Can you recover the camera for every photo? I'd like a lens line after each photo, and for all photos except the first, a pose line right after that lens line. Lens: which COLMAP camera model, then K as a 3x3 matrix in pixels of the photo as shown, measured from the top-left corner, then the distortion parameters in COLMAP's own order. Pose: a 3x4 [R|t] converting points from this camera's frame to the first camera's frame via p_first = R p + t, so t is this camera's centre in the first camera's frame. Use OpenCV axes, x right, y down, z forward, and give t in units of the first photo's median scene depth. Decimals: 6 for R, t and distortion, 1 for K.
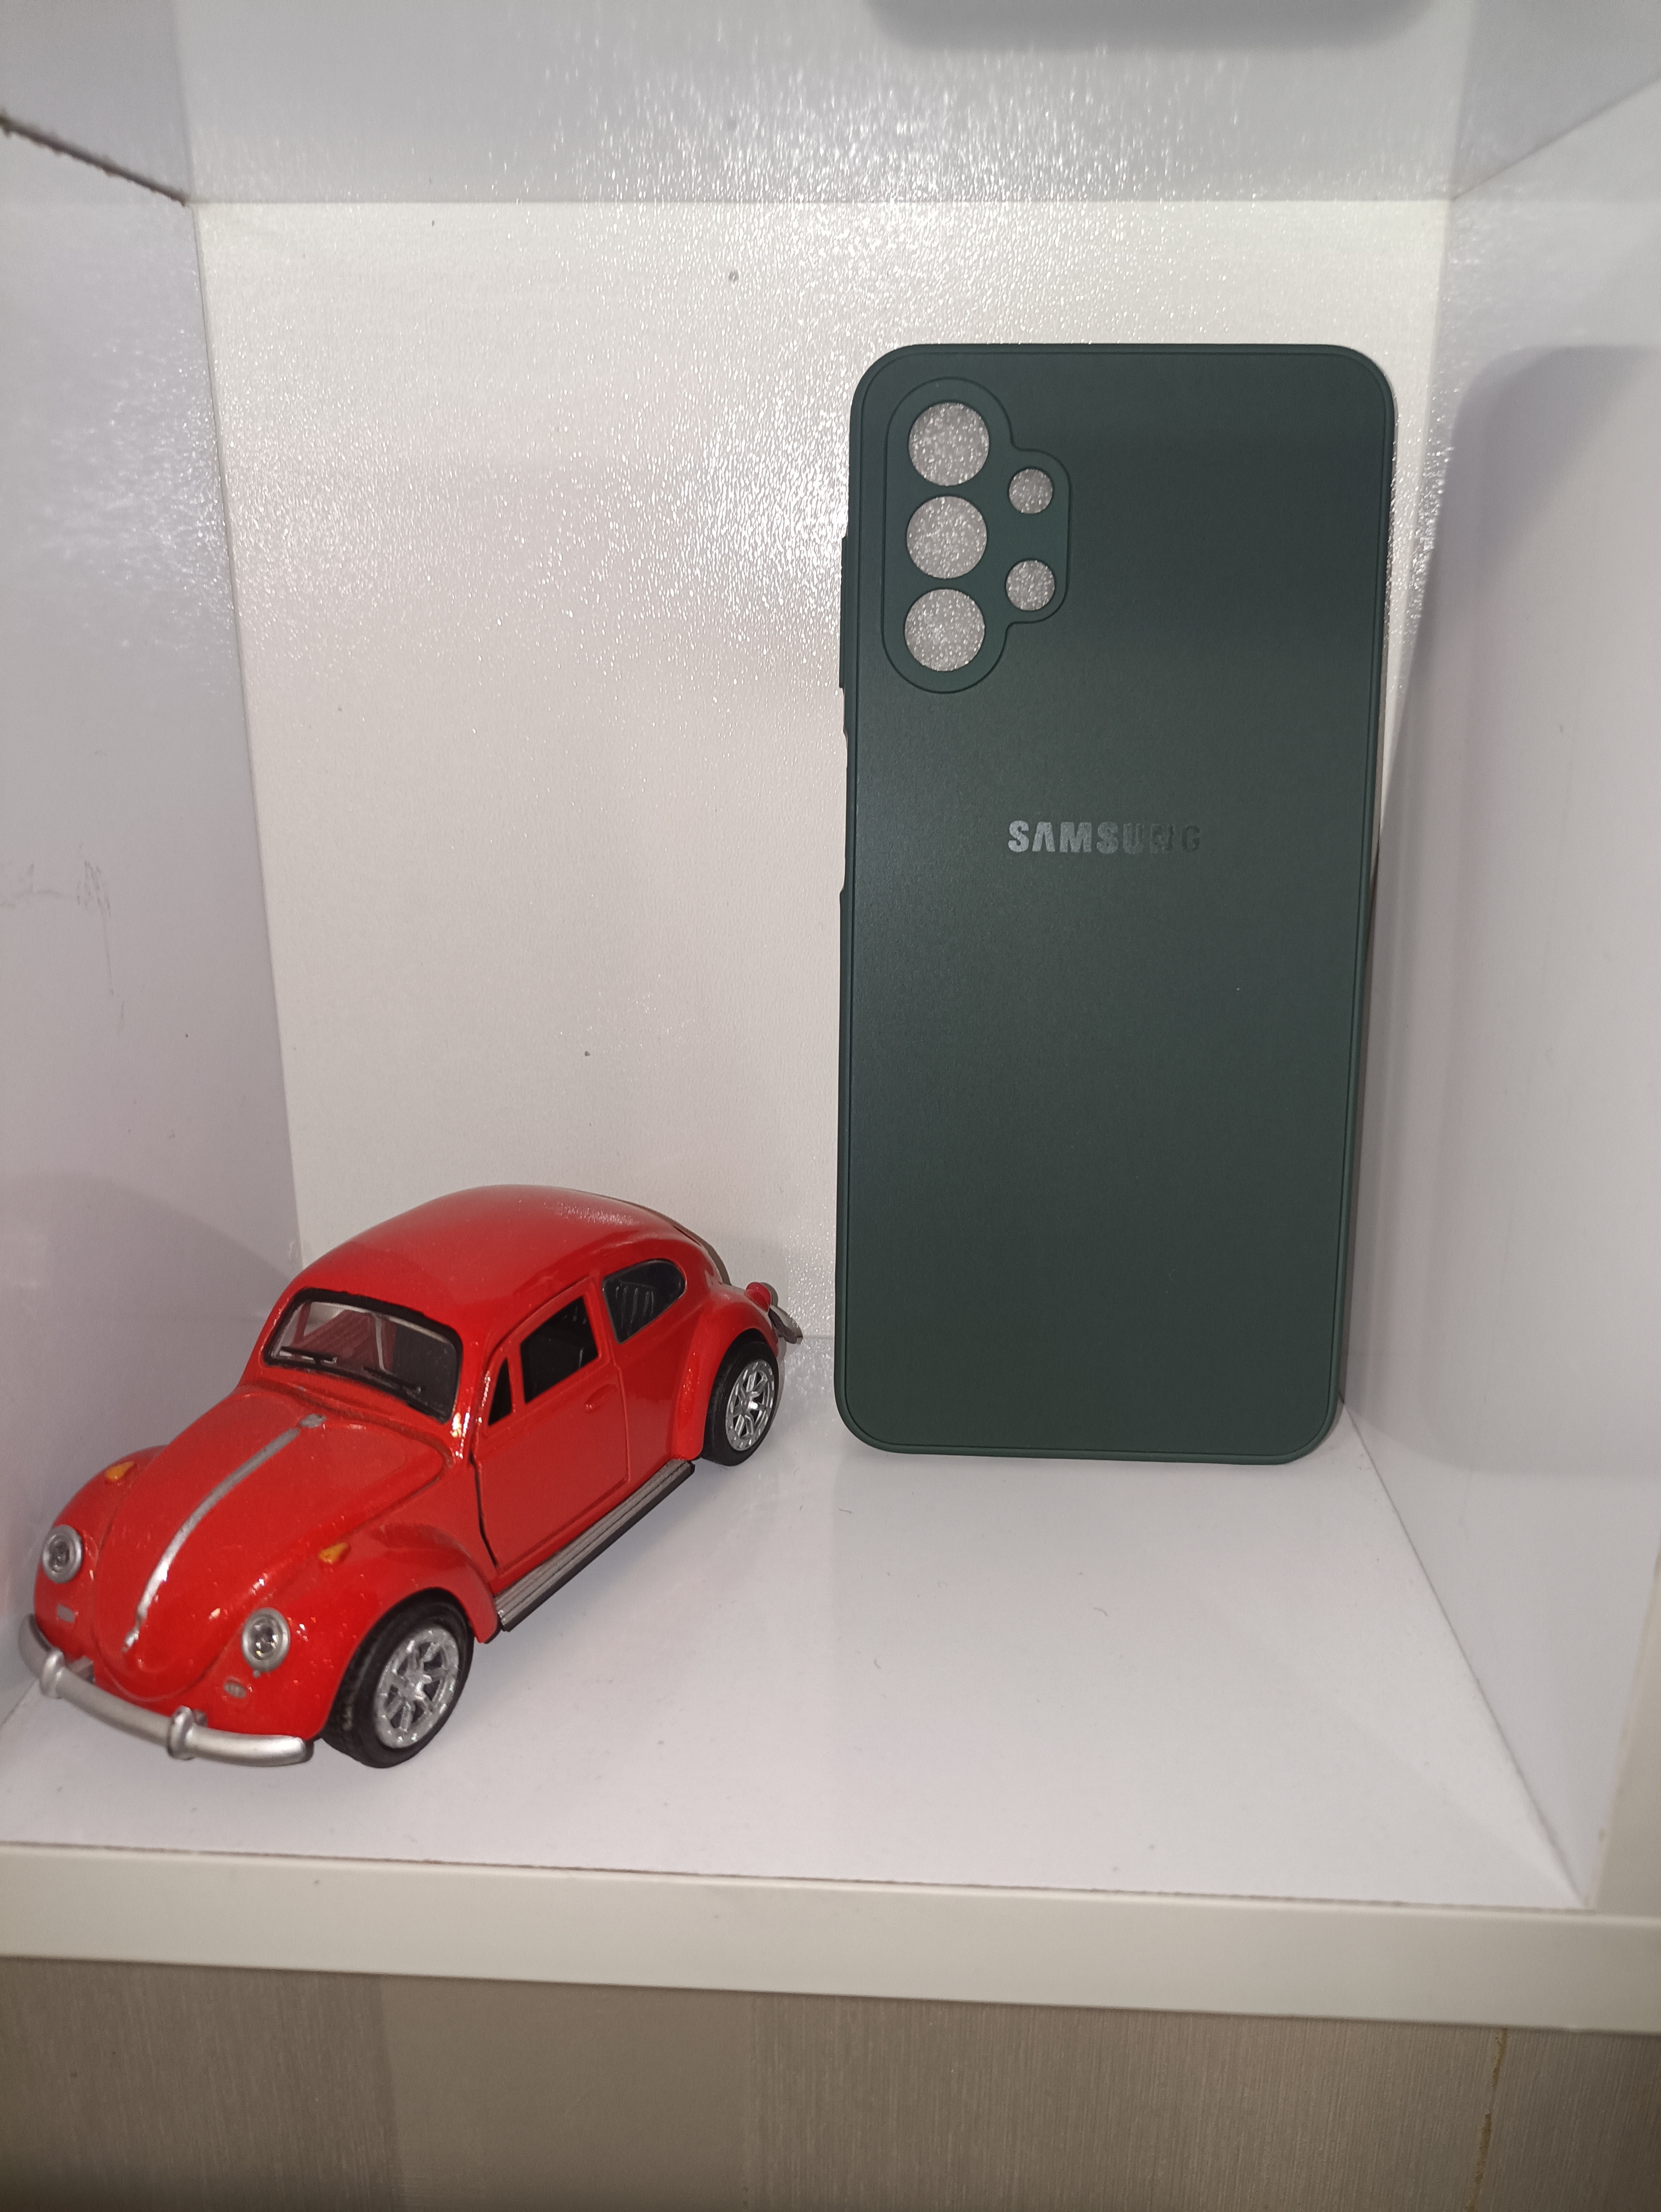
lens RADIAL K [[1718.9, 0, 830.3], [0, 1718.9, 1053.6], [0, 0, 1]] dist [-0.003517, 0.001385]
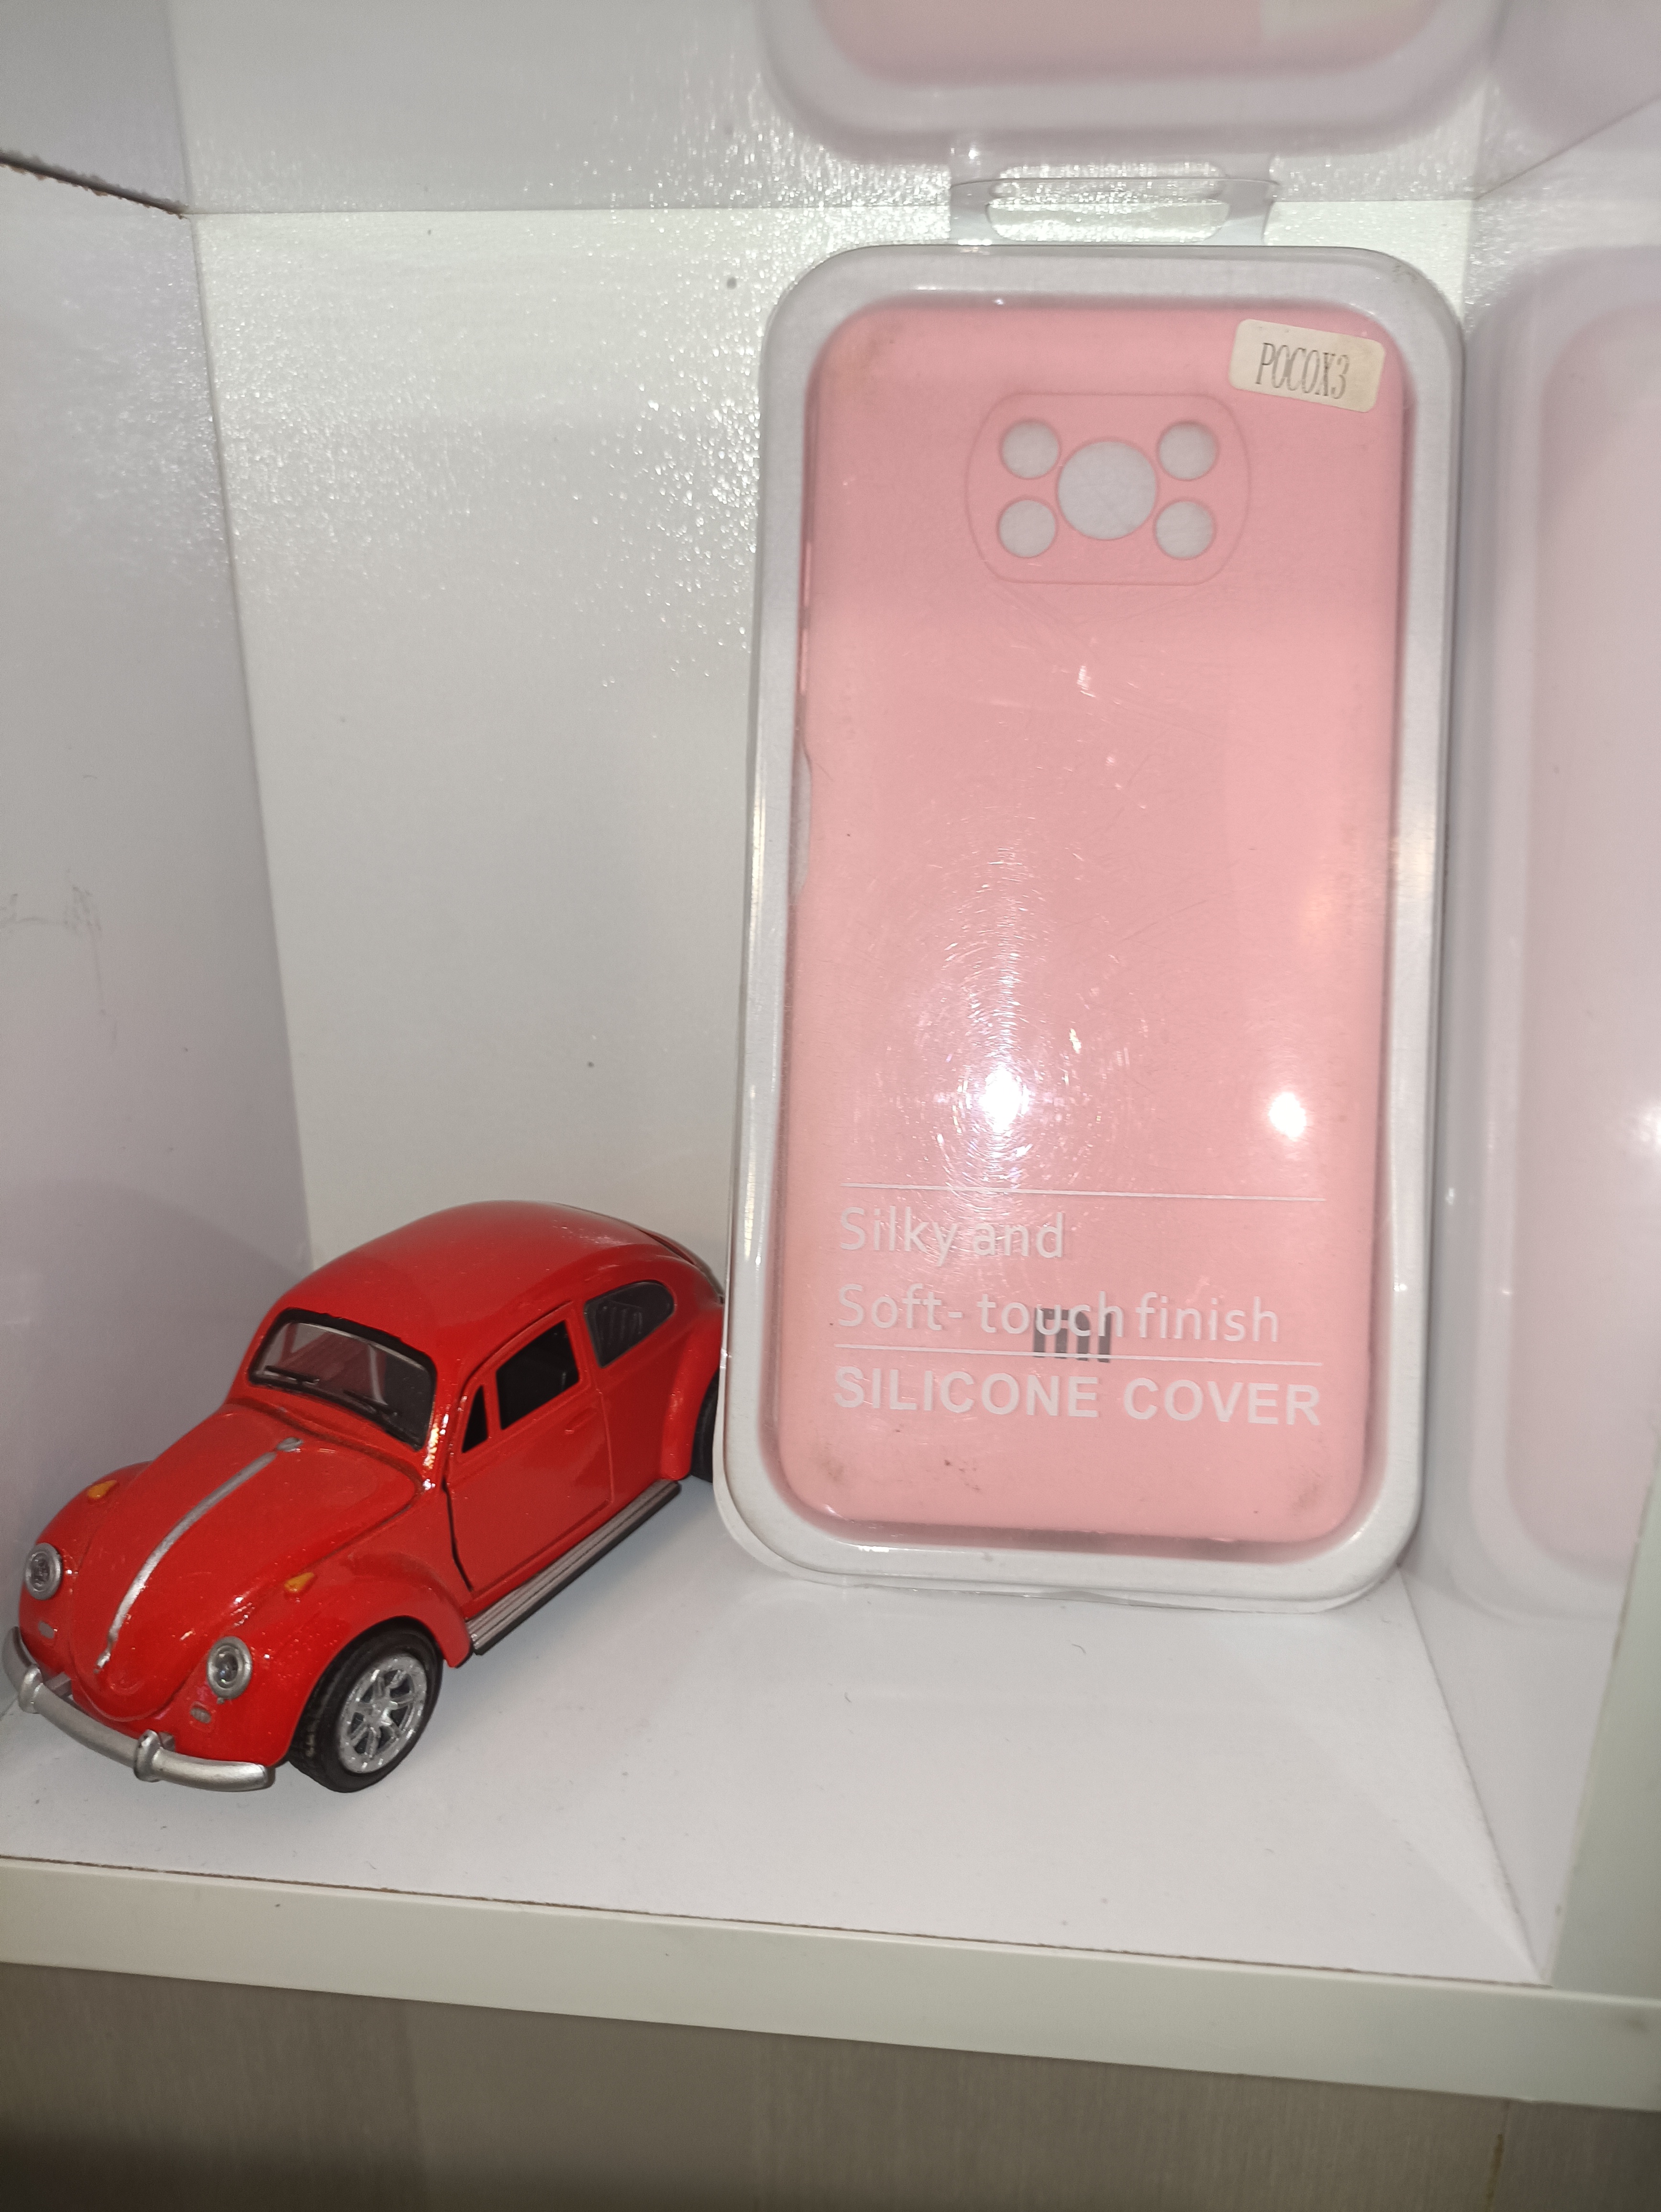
lens RADIAL K [[1726.8, 0, 827.4], [0, 1726.8, 1058.6], [0, 0, 1]] dist [-0.005541, -0.001839]
pose [[0.998659, 0.012486, -0.050241, 0.062193], [-0.011060, 0.999531, 0.028554, -0.045145], [0.050574, -0.027960, 0.998329, 0.009001]]
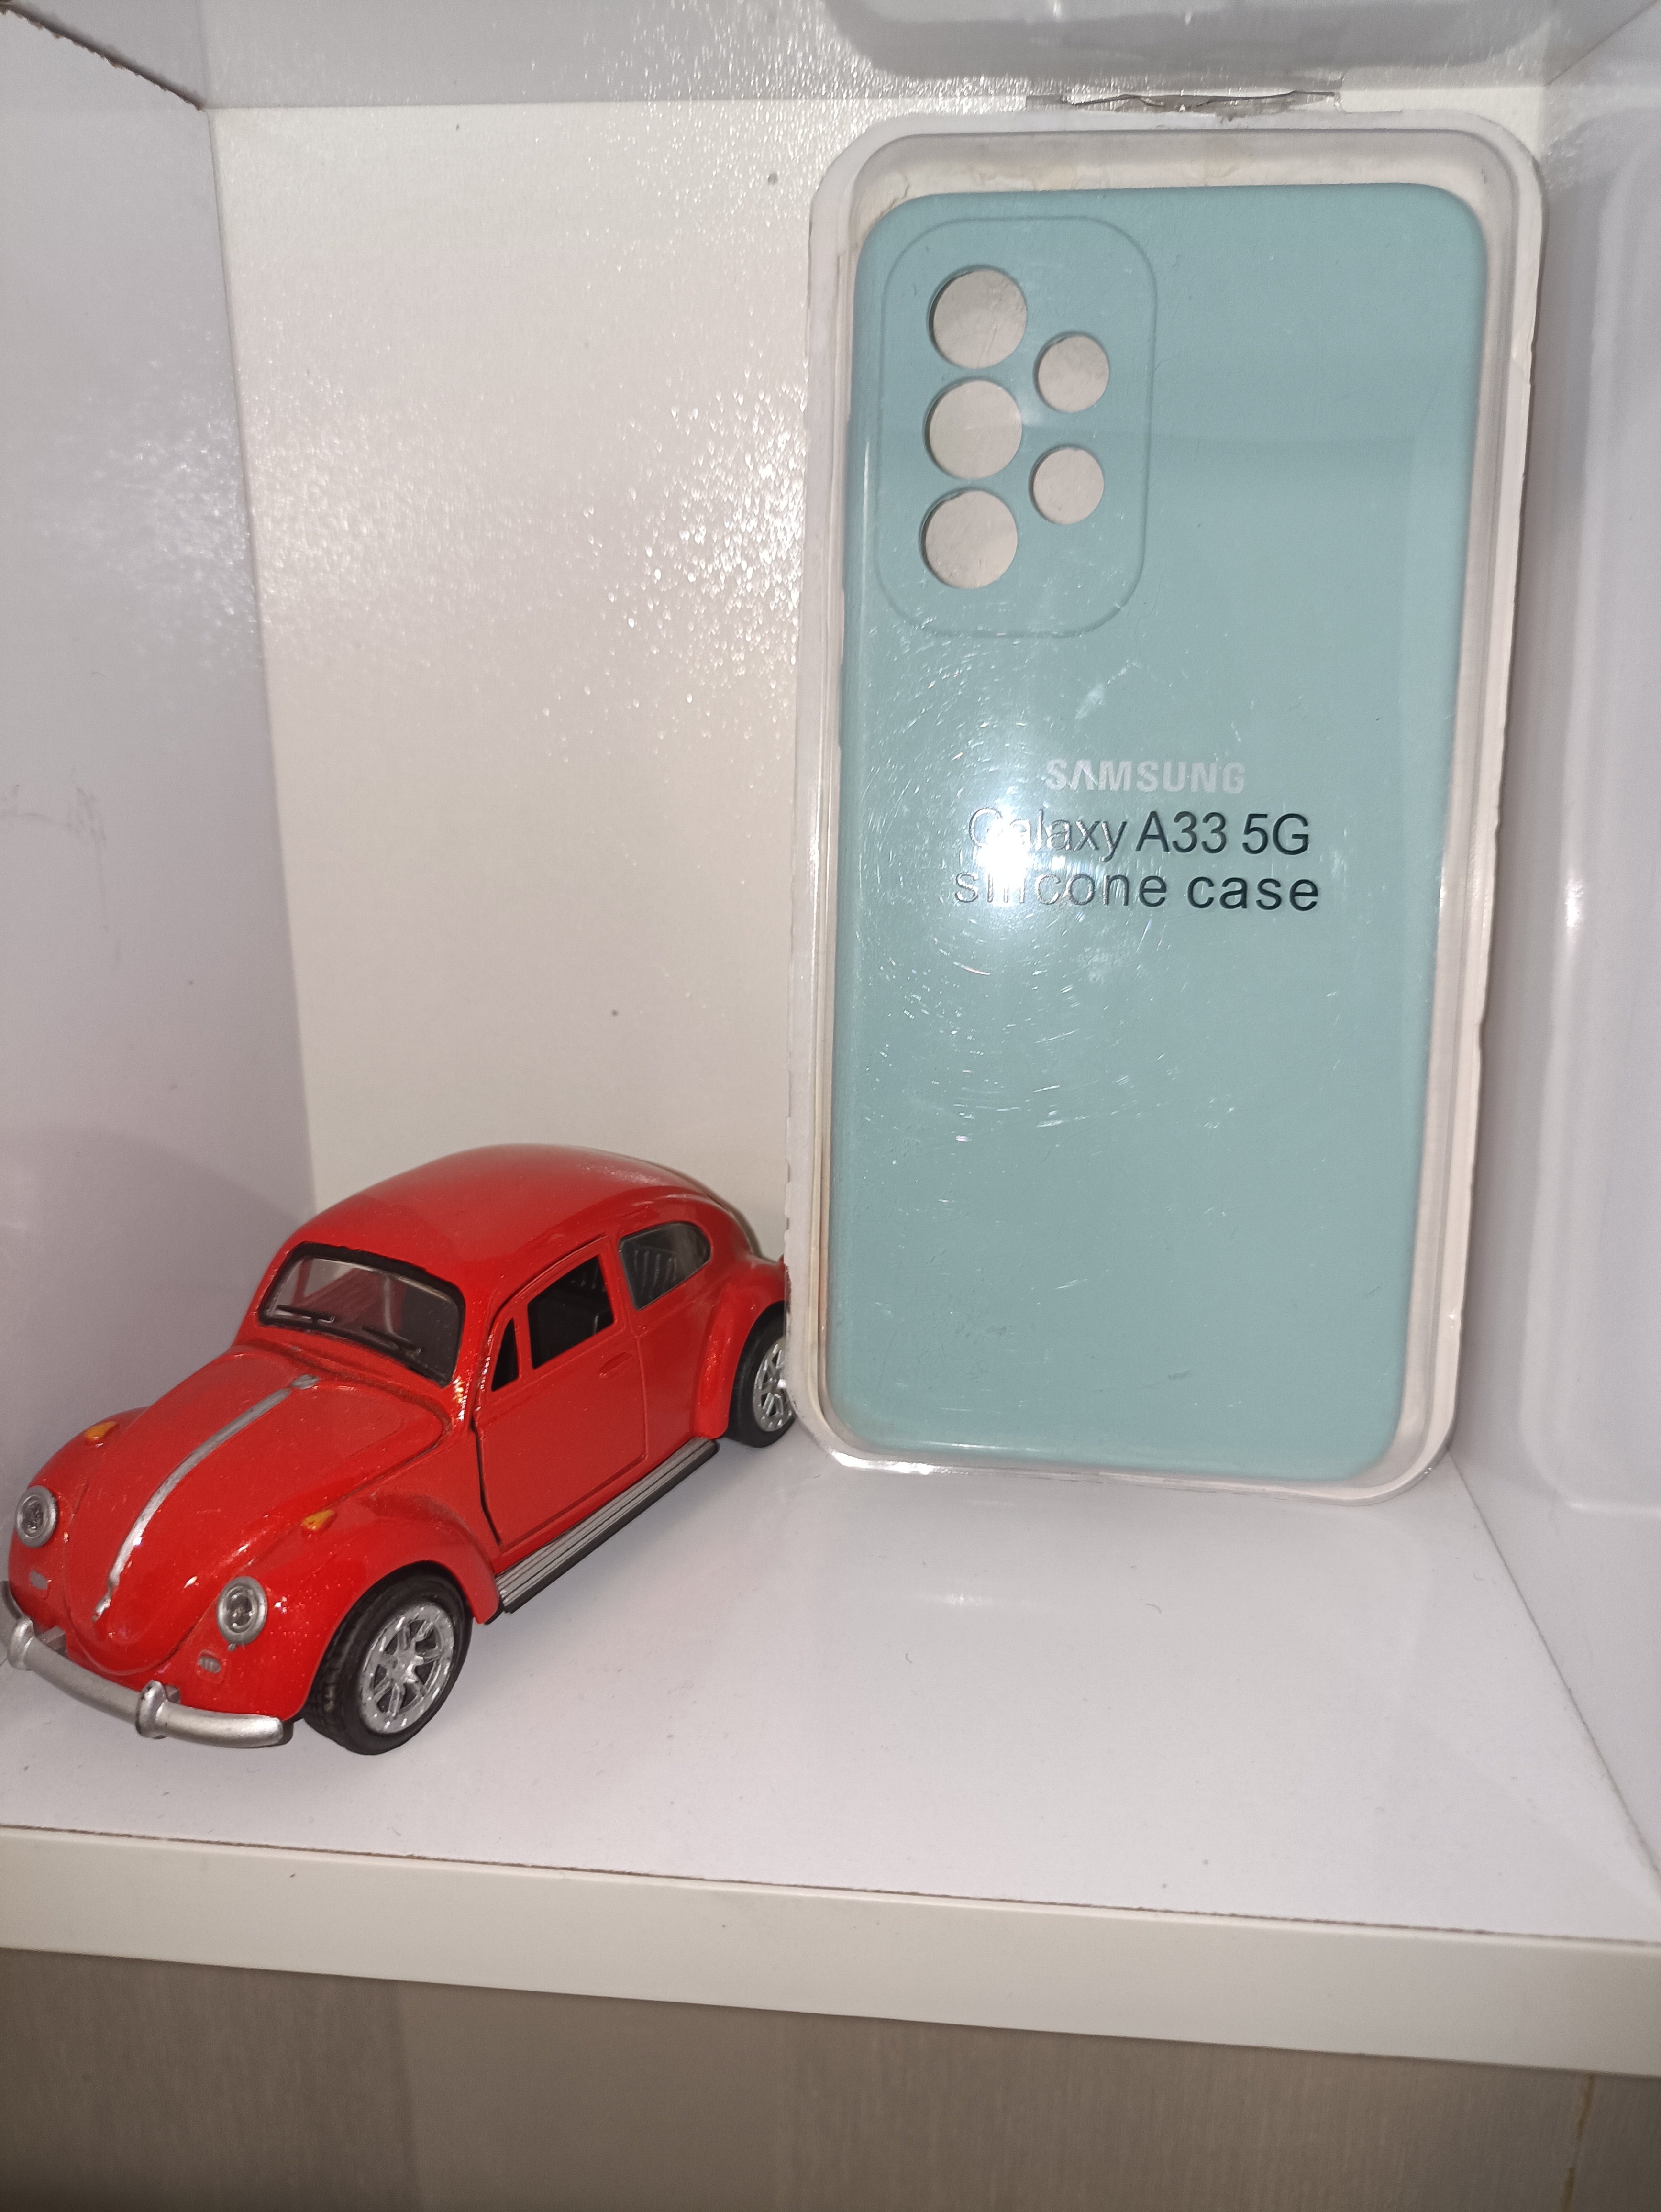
lens RADIAL K [[1735.0, 0, 822.6], [0, 1735.0, 1050.2], [0, 0, 1]] dist [-0.005284, -0.010499]
pose [[0.999074, 0.008795, -0.042114, 0.017806], [-0.009249, 0.999901, -0.010590, 0.040515], [0.042017, 0.010970, 0.999057, 0.067945]]
